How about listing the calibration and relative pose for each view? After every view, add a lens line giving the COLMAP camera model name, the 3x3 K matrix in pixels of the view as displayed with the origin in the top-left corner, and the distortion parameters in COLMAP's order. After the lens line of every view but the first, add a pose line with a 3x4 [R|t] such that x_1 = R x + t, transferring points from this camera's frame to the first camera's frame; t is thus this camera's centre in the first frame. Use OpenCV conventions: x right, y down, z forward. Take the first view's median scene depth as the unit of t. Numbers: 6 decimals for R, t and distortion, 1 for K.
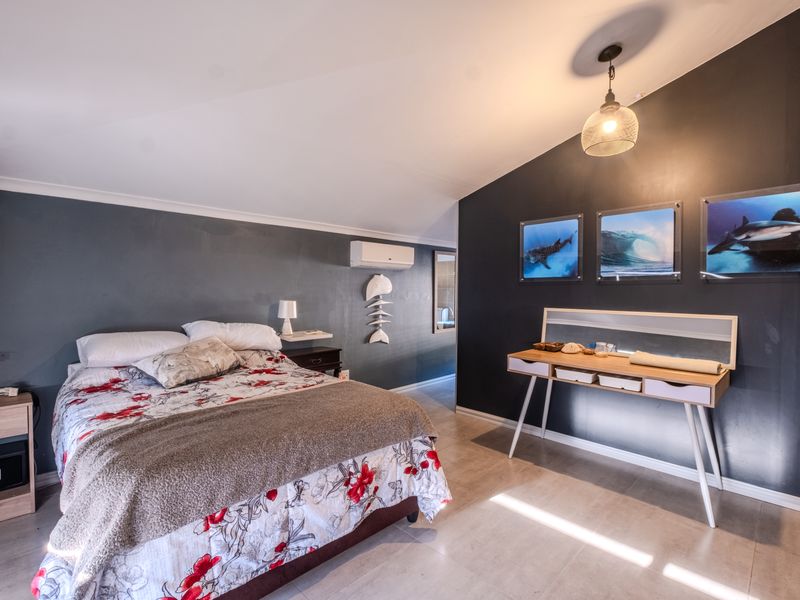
lens RADIAL K [[408.4, 0, 401.4], [0, 408.4, 301.4], [0, 0, 1]] dist [0.023956, -0.007050]
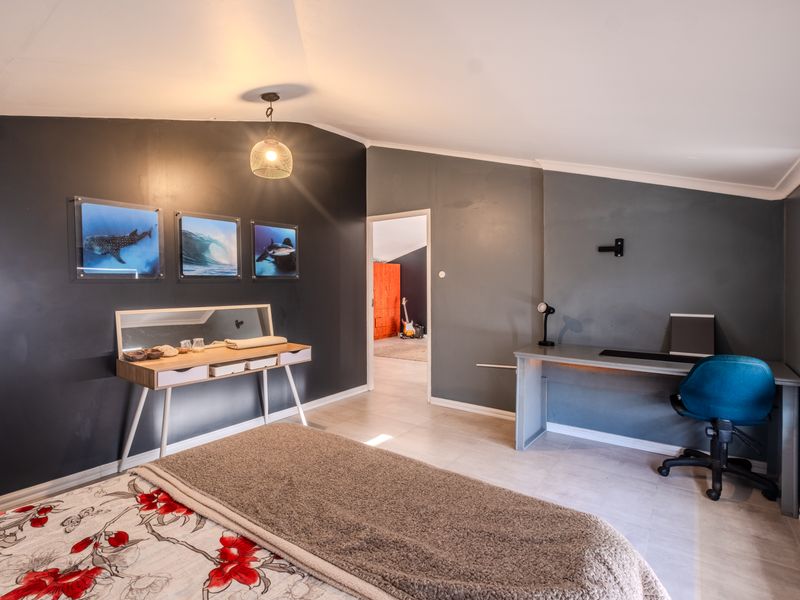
lens RADIAL K [[408.4, 0, 401.9], [0, 408.4, 295.7], [0, 0, 1]] dist [0.023956, -0.007050]
pose [[-0.183914, -0.031250, 0.982445, -0.621731], [0.035482, 0.998632, 0.038407, -0.029339], [-0.982302, 0.041923, -0.182554, 0.669805]]
